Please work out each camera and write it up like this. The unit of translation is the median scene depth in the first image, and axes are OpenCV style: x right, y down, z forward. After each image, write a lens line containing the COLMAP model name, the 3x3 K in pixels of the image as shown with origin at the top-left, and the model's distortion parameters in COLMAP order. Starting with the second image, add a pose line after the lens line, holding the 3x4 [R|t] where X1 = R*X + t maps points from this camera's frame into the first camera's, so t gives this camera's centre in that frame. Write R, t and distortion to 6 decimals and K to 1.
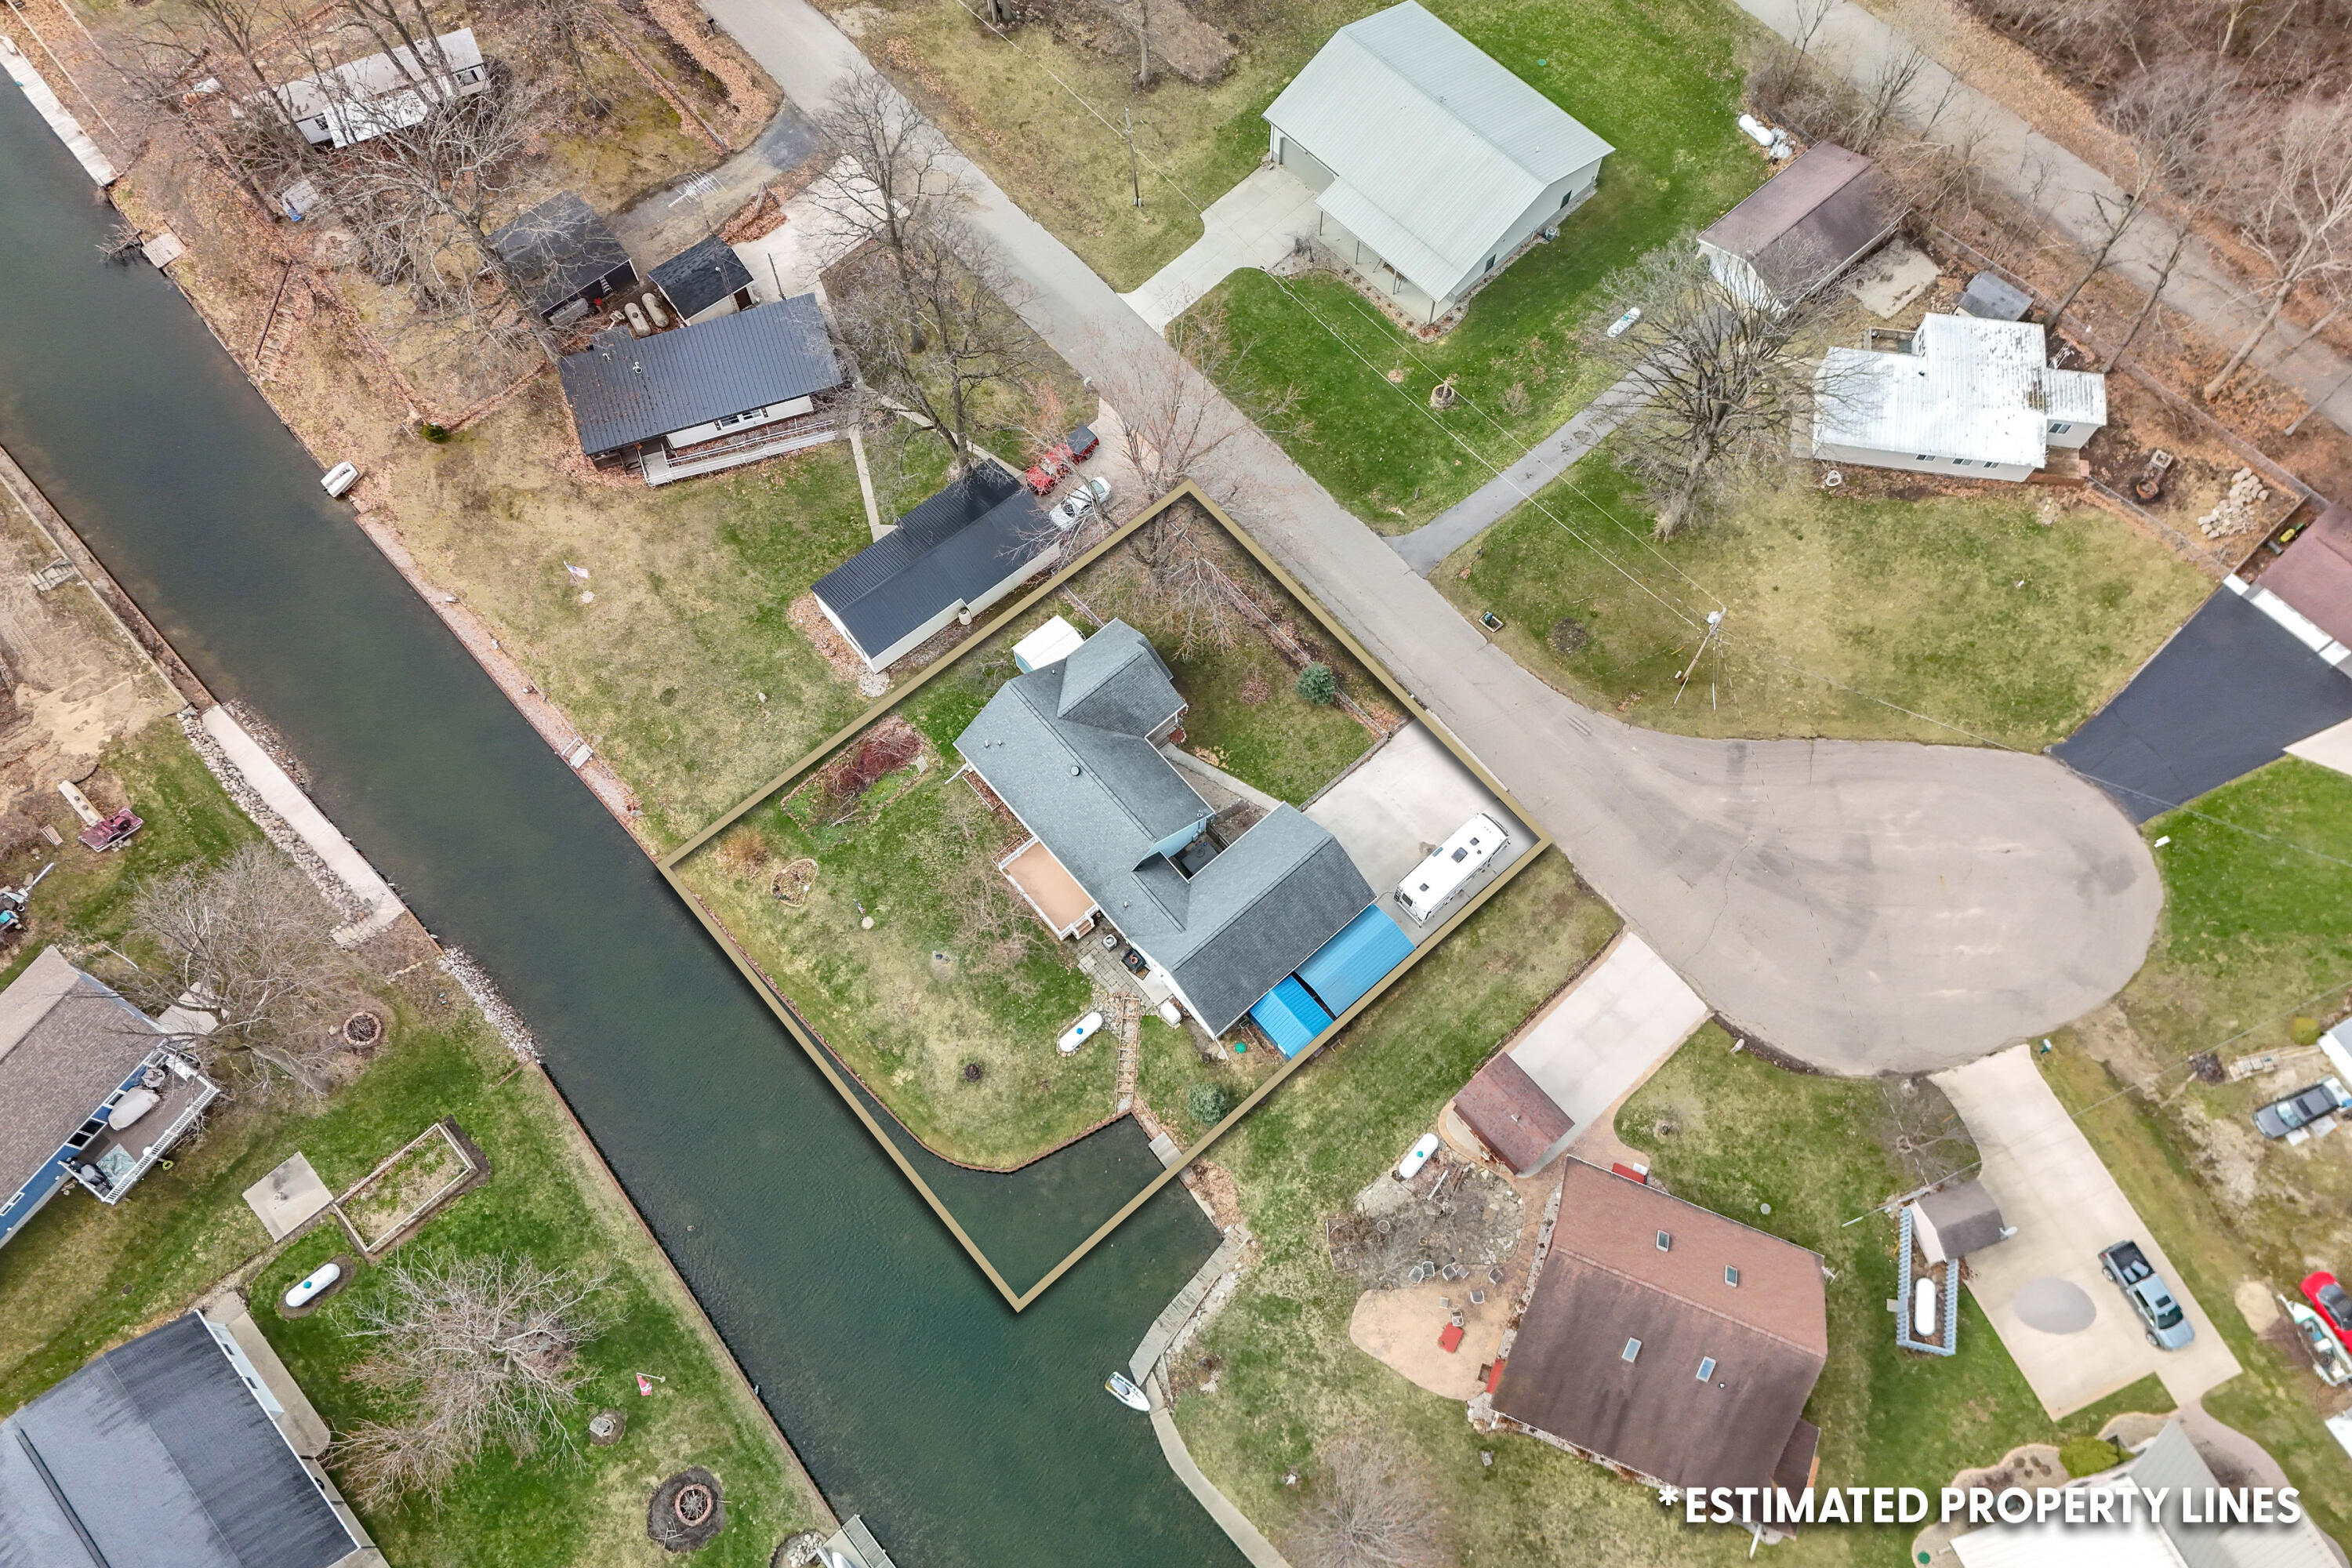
lens RADIAL K [[1722.0, 0, 1179.6], [0, 1722.0, 777.9], [0, 0, 1]] dist [0.087377, -0.067738]
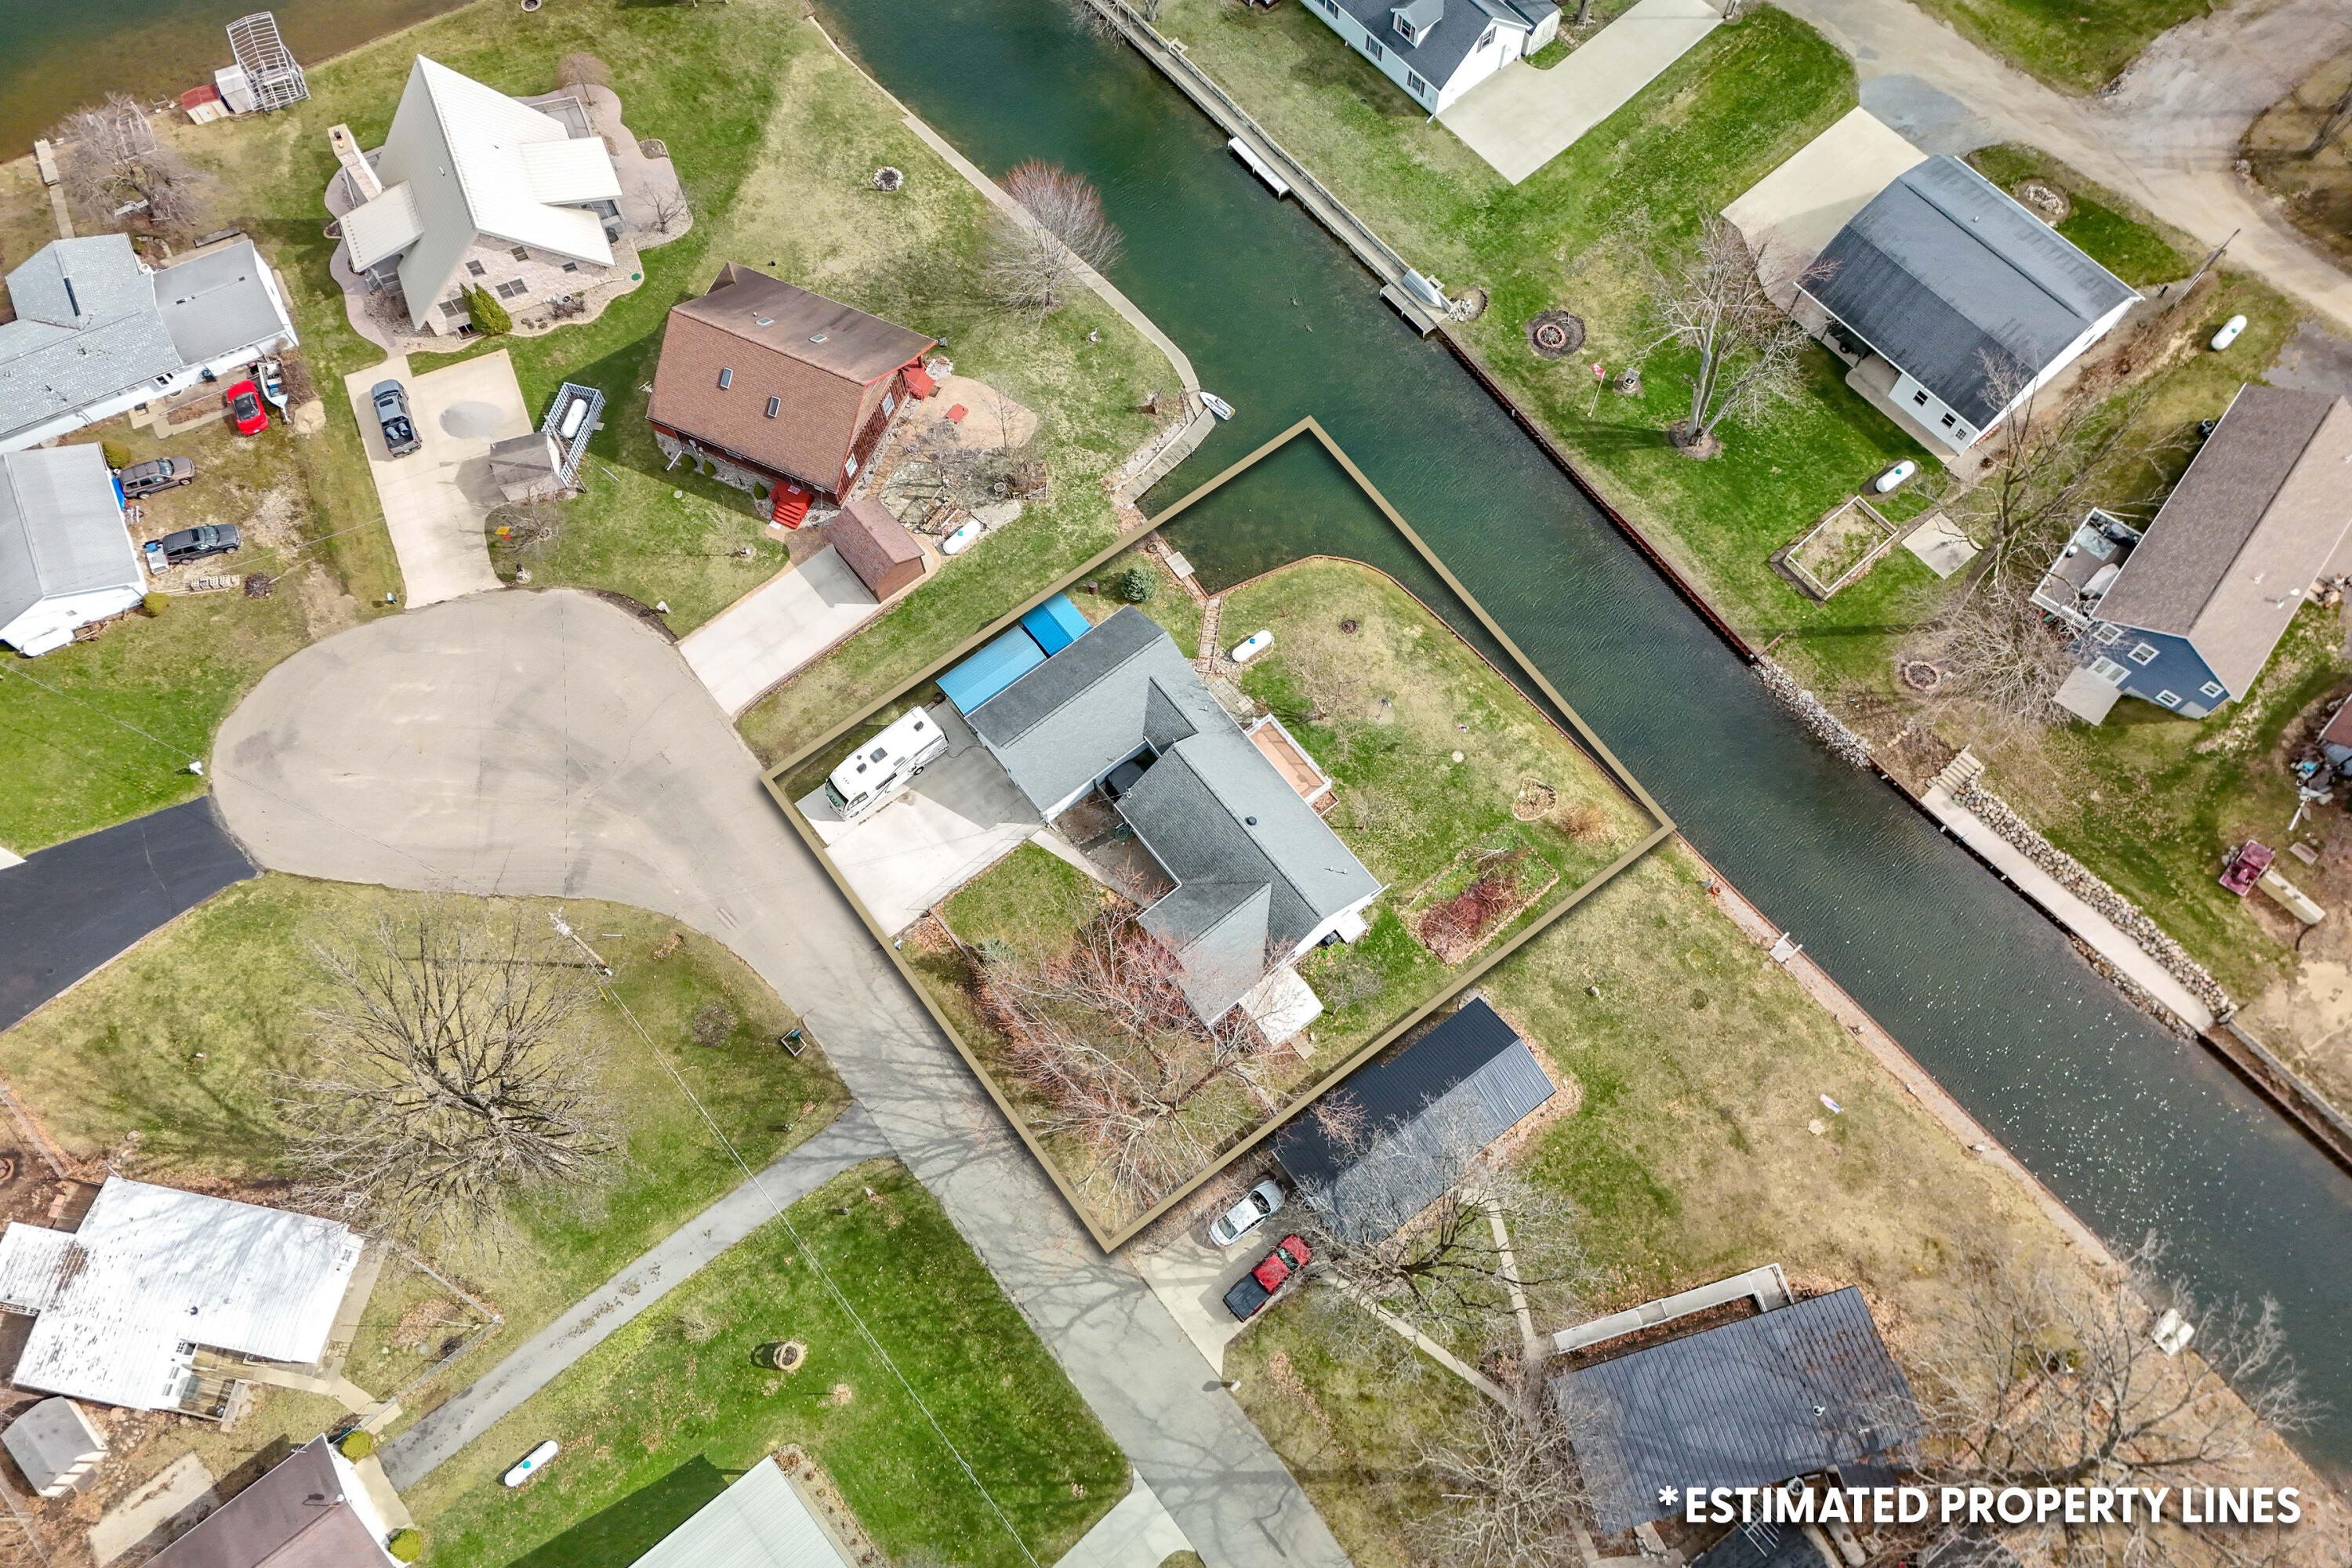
lens RADIAL K [[1722.0, 0, 1179.6], [0, 1722.0, 777.9], [0, 0, 1]] dist [0.087377, -0.067738]
pose [[-0.998634, -0.033675, 0.039953, -0.055636], [0.052077, -0.704034, 0.708254, -0.659320], [0.004278, 0.709367, 0.704826, 0.280055]]
